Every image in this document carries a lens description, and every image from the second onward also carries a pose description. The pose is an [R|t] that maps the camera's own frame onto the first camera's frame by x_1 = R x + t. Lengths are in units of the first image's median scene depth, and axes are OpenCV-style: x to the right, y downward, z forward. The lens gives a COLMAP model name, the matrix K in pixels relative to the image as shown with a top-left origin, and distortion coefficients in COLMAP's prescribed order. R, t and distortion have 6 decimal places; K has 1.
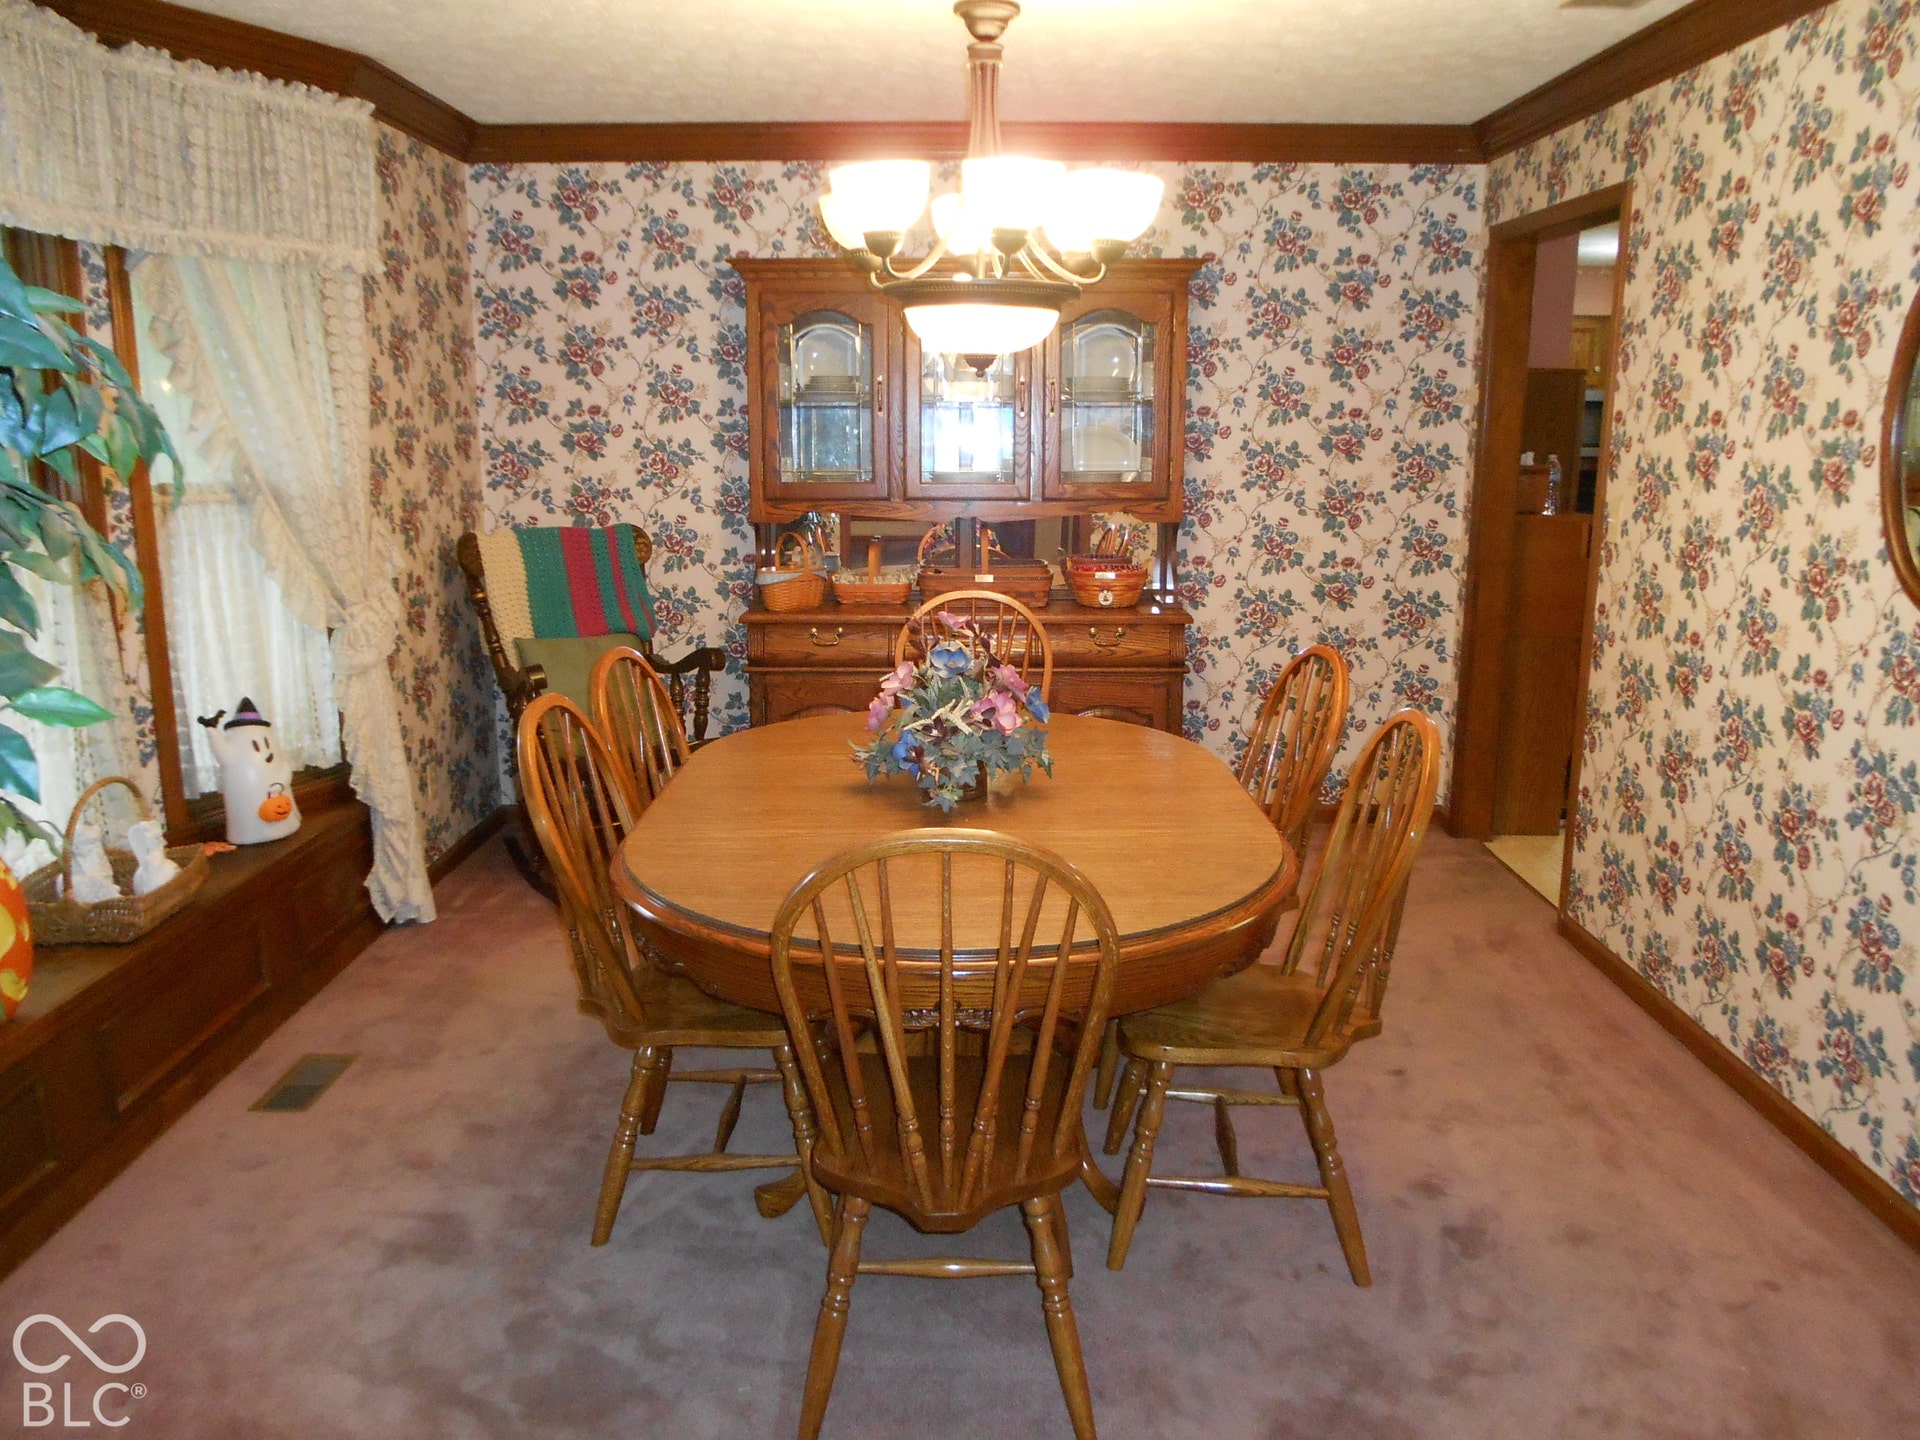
lens RADIAL K [[1506.4, 0, 963.0], [0, 1506.4, 732.8], [0, 0, 1]] dist [-0.040590, 0.051284]
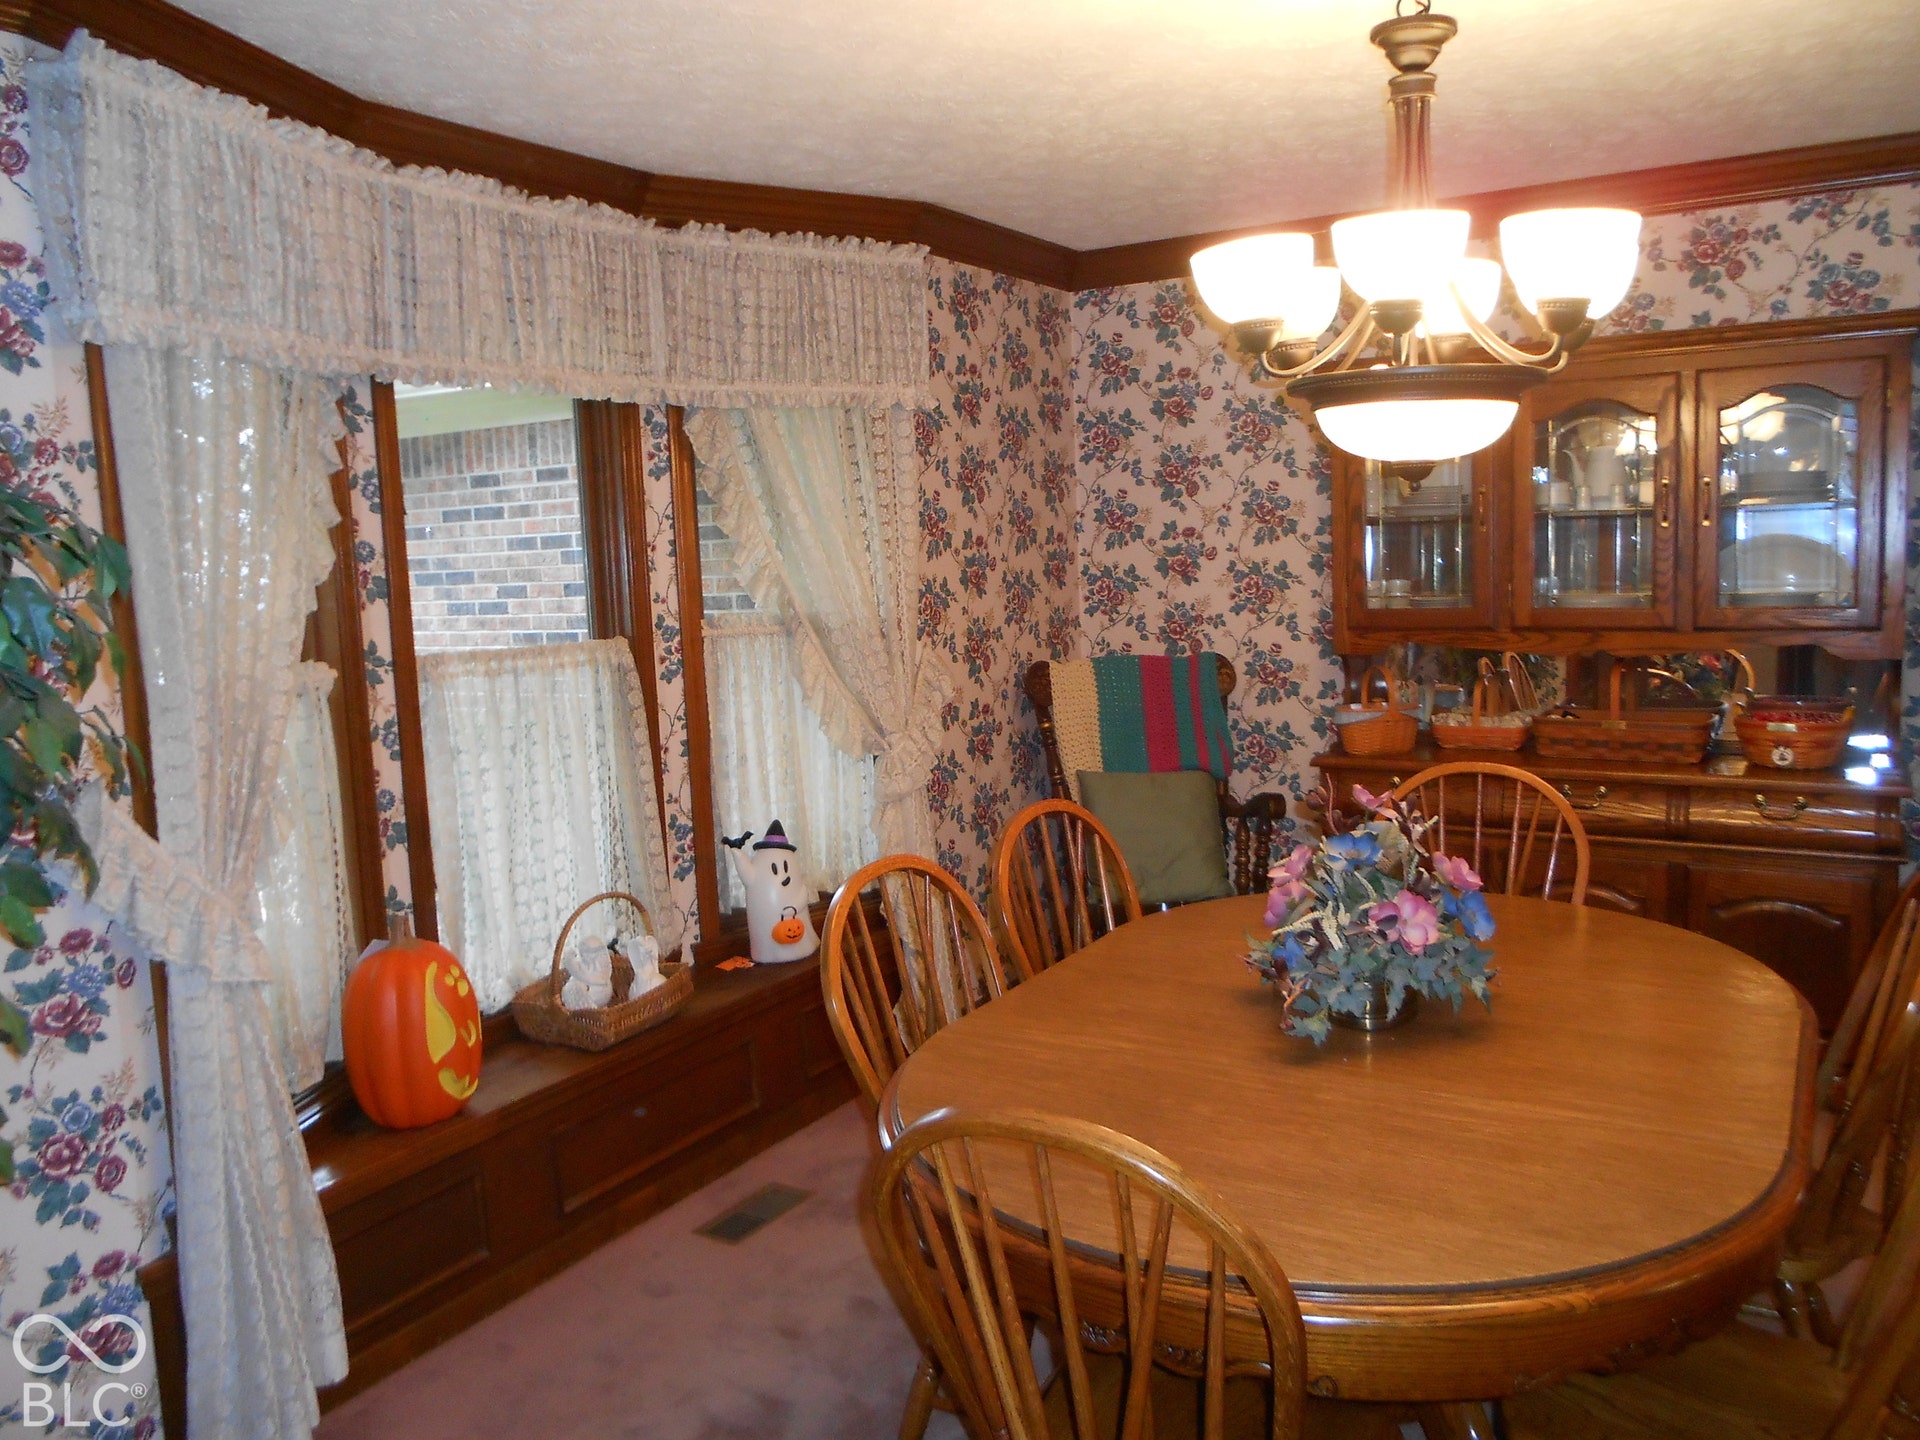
lens RADIAL K [[1506.4, 0, 963.2], [0, 1506.4, 718.2], [0, 0, 1]] dist [-0.040590, 0.051284]
pose [[0.851403, 0.032322, -0.523515, 0.161483], [-0.074034, 0.995513, -0.058939, -0.039175], [0.519261, 0.088938, 0.849975, 0.160314]]
